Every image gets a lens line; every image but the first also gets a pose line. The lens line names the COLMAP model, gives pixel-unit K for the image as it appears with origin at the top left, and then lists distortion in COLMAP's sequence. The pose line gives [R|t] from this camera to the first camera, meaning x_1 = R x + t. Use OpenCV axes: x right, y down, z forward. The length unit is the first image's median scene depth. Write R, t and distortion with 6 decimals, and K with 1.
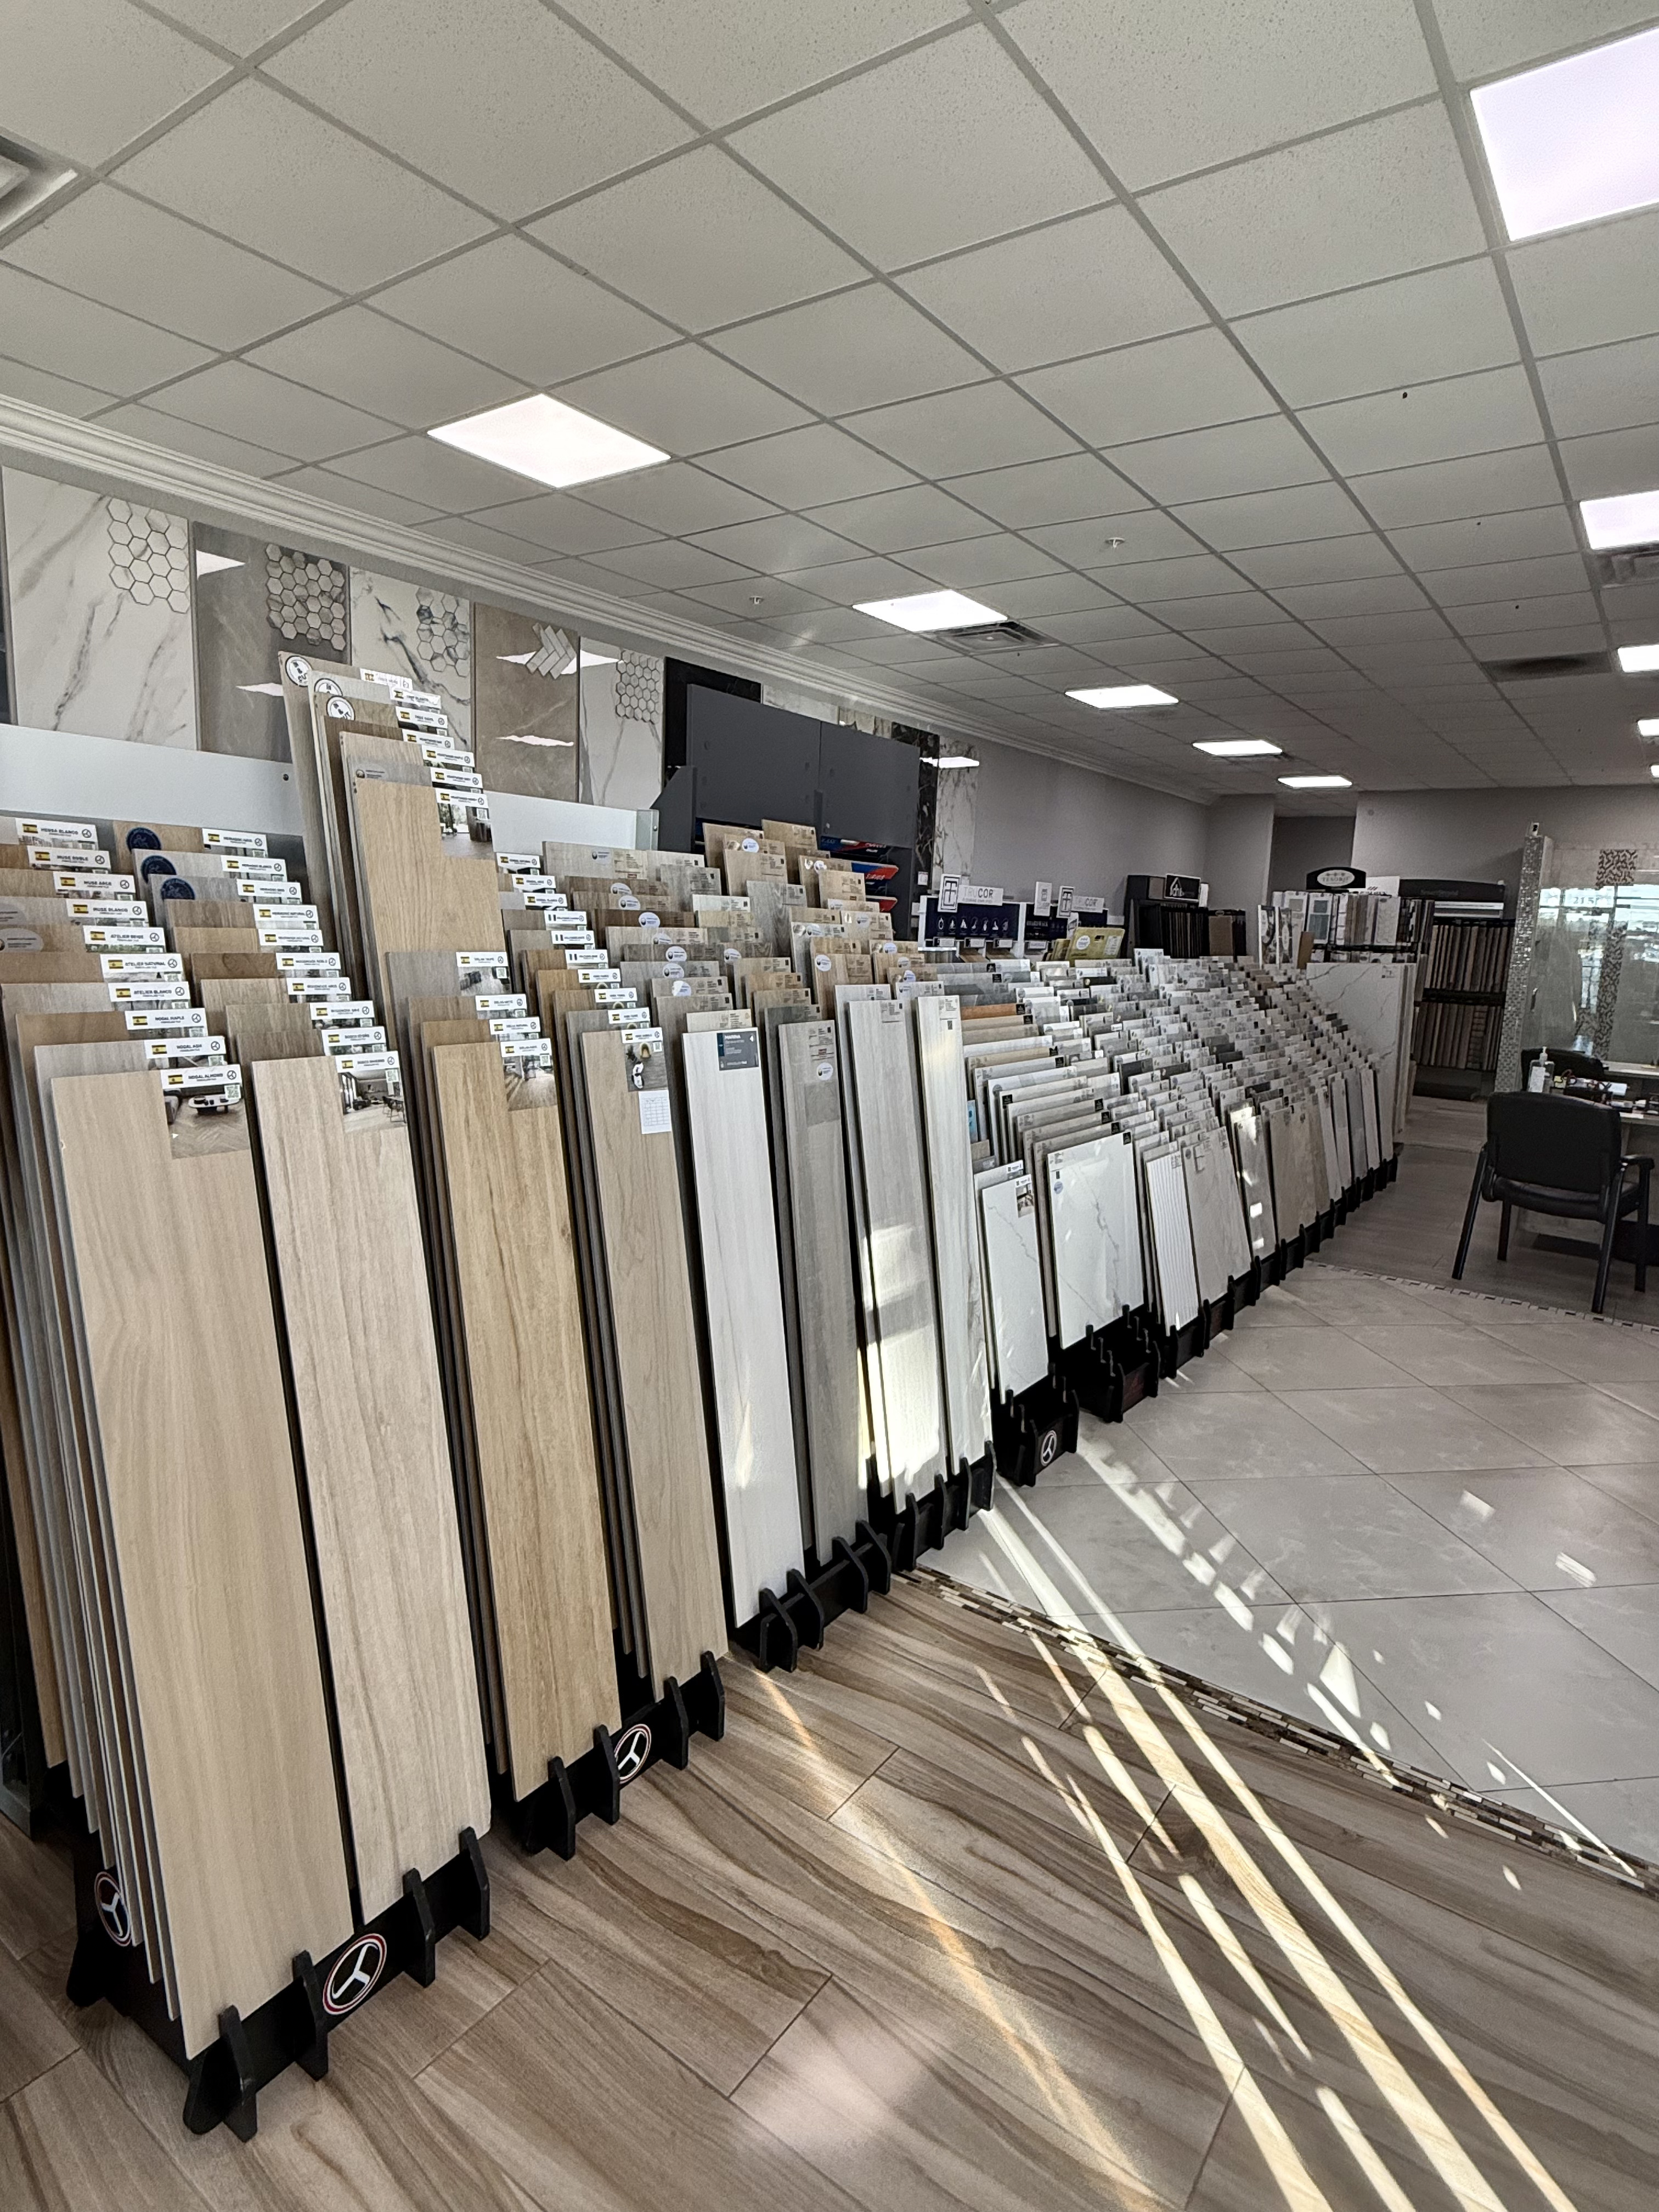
lens RADIAL K [[1196.8, 0, 831.3], [0, 1196.8, 1109.8], [0, 0, 1]] dist [-0.000026, 0.001668]
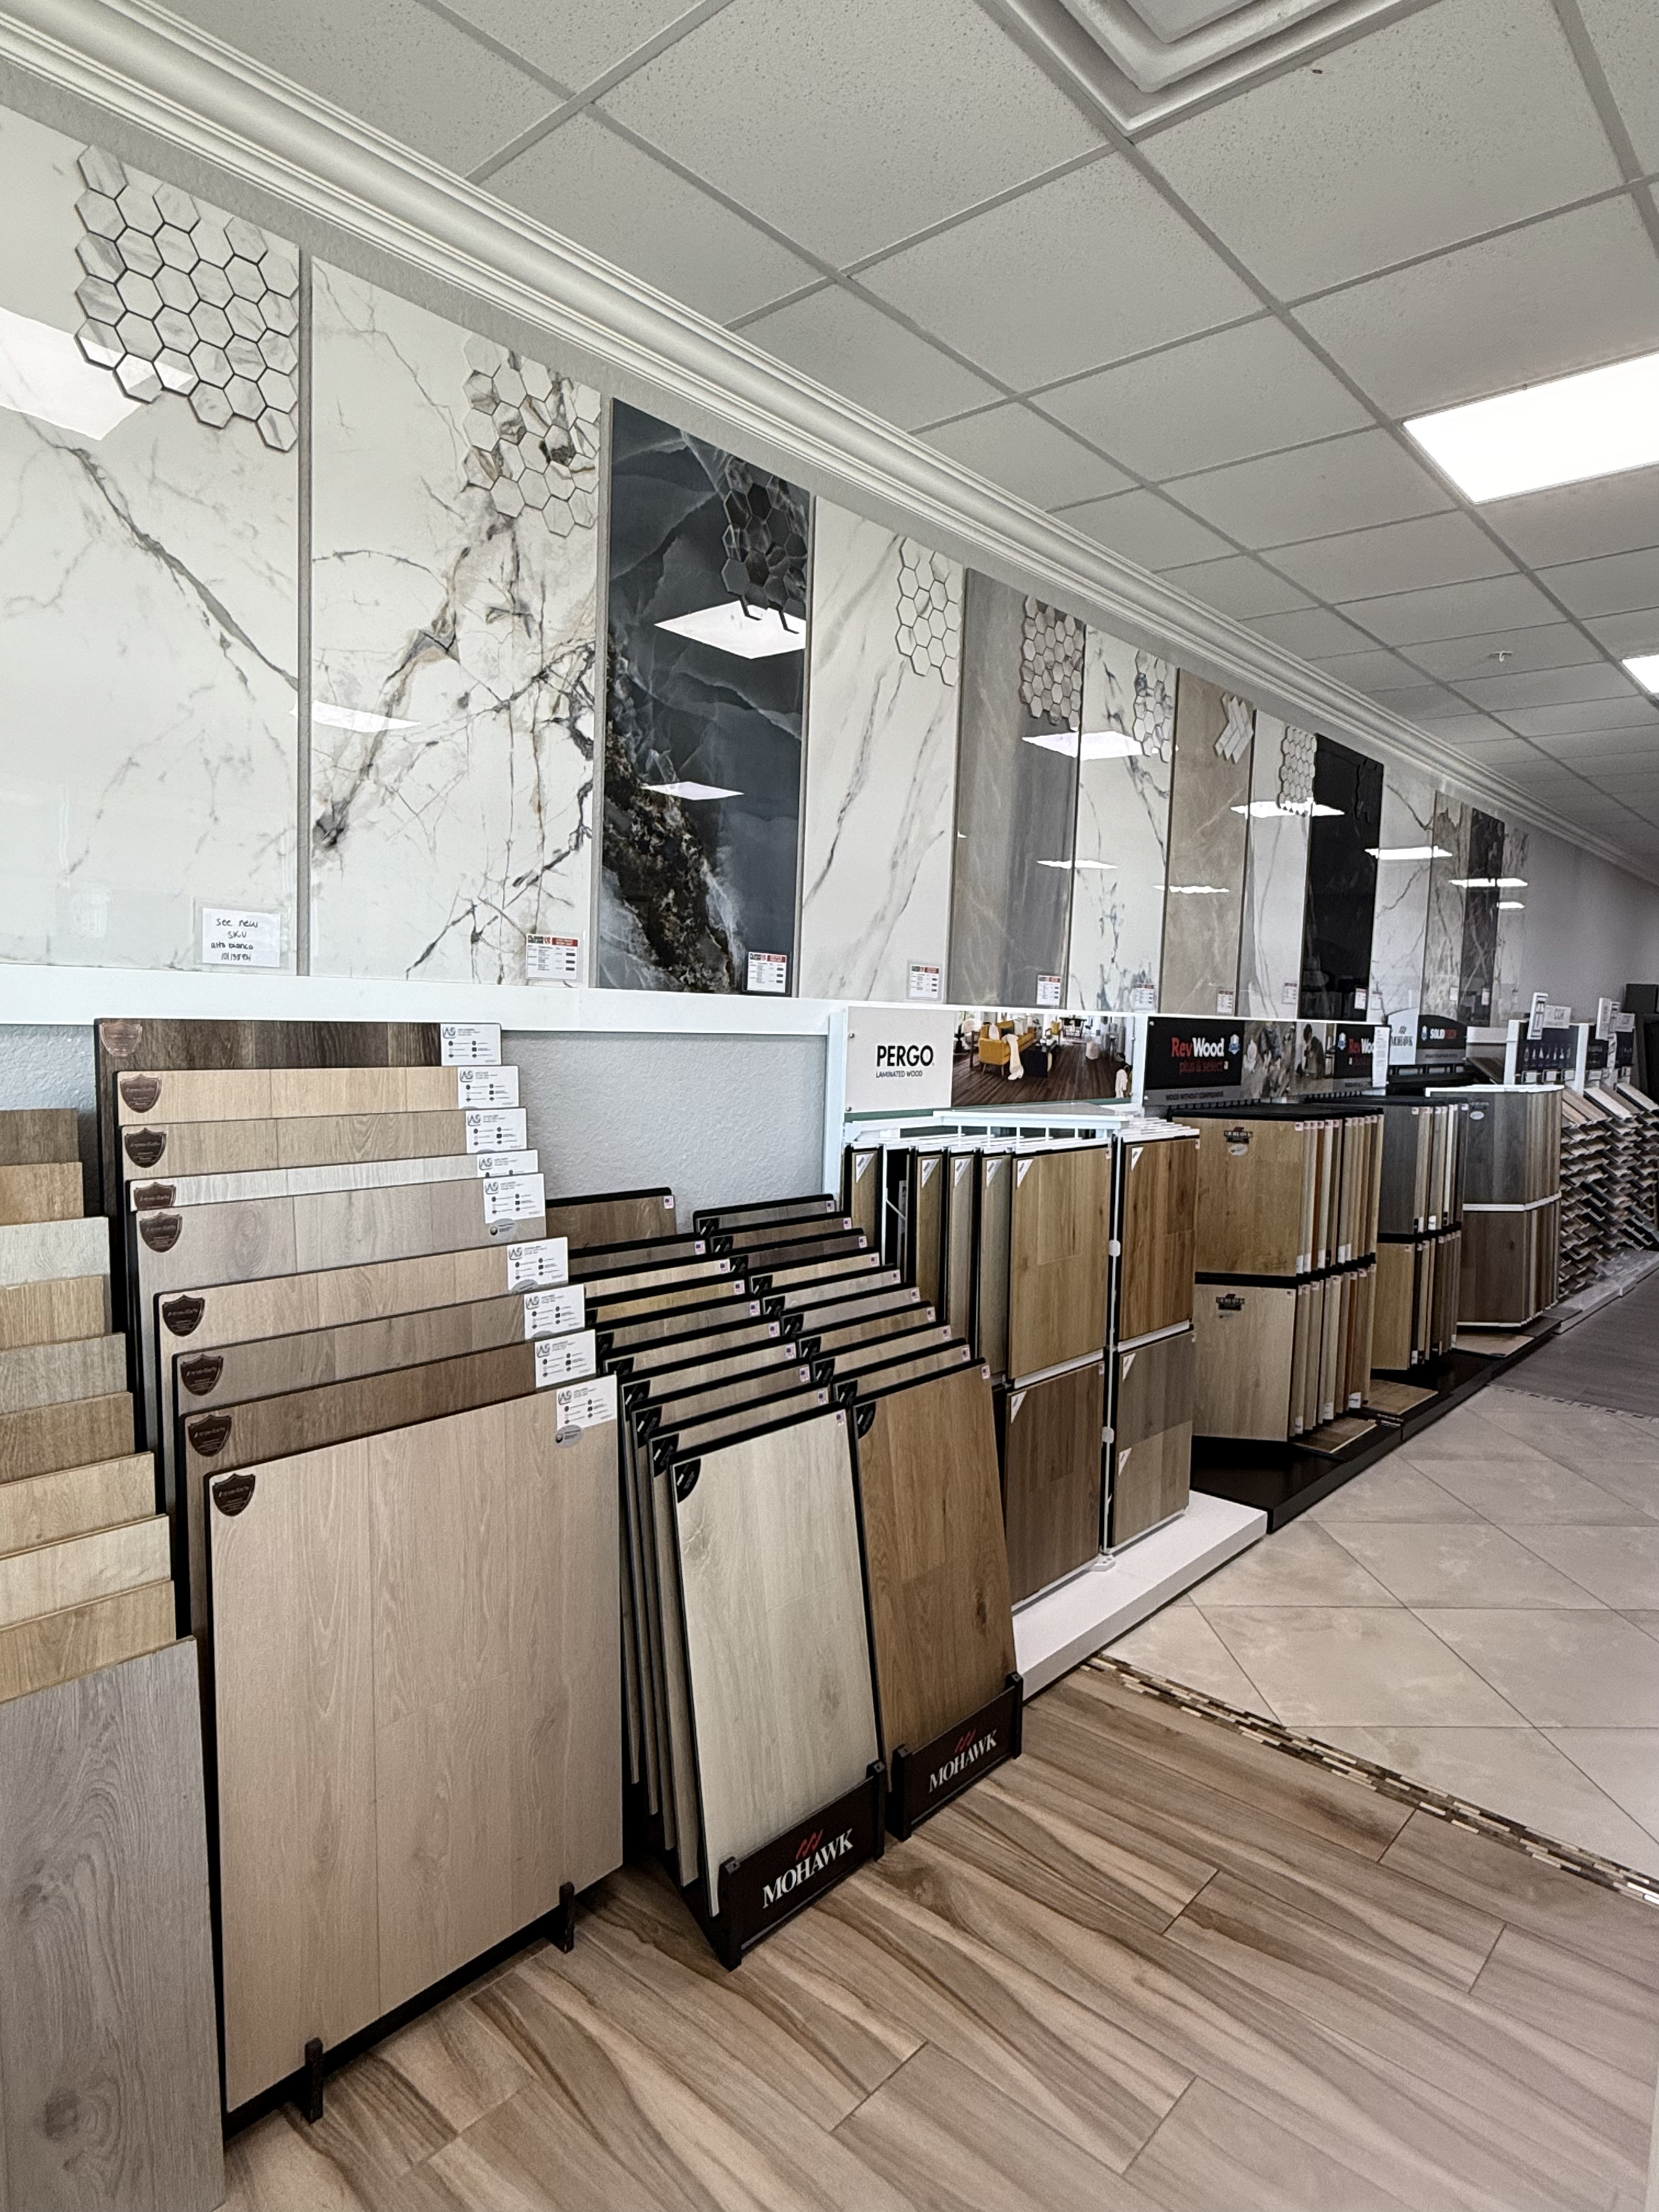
lens RADIAL K [[1274.8, 0, 835.1], [0, 1274.8, 1111.5], [0, 0, 1]] dist [-0.000740, -0.000247]
pose [[0.994113, 0.002784, -0.108317, -0.515648], [-0.011733, 0.996557, -0.082070, -0.080286], [0.107715, 0.082858, 0.990723, 0.216418]]
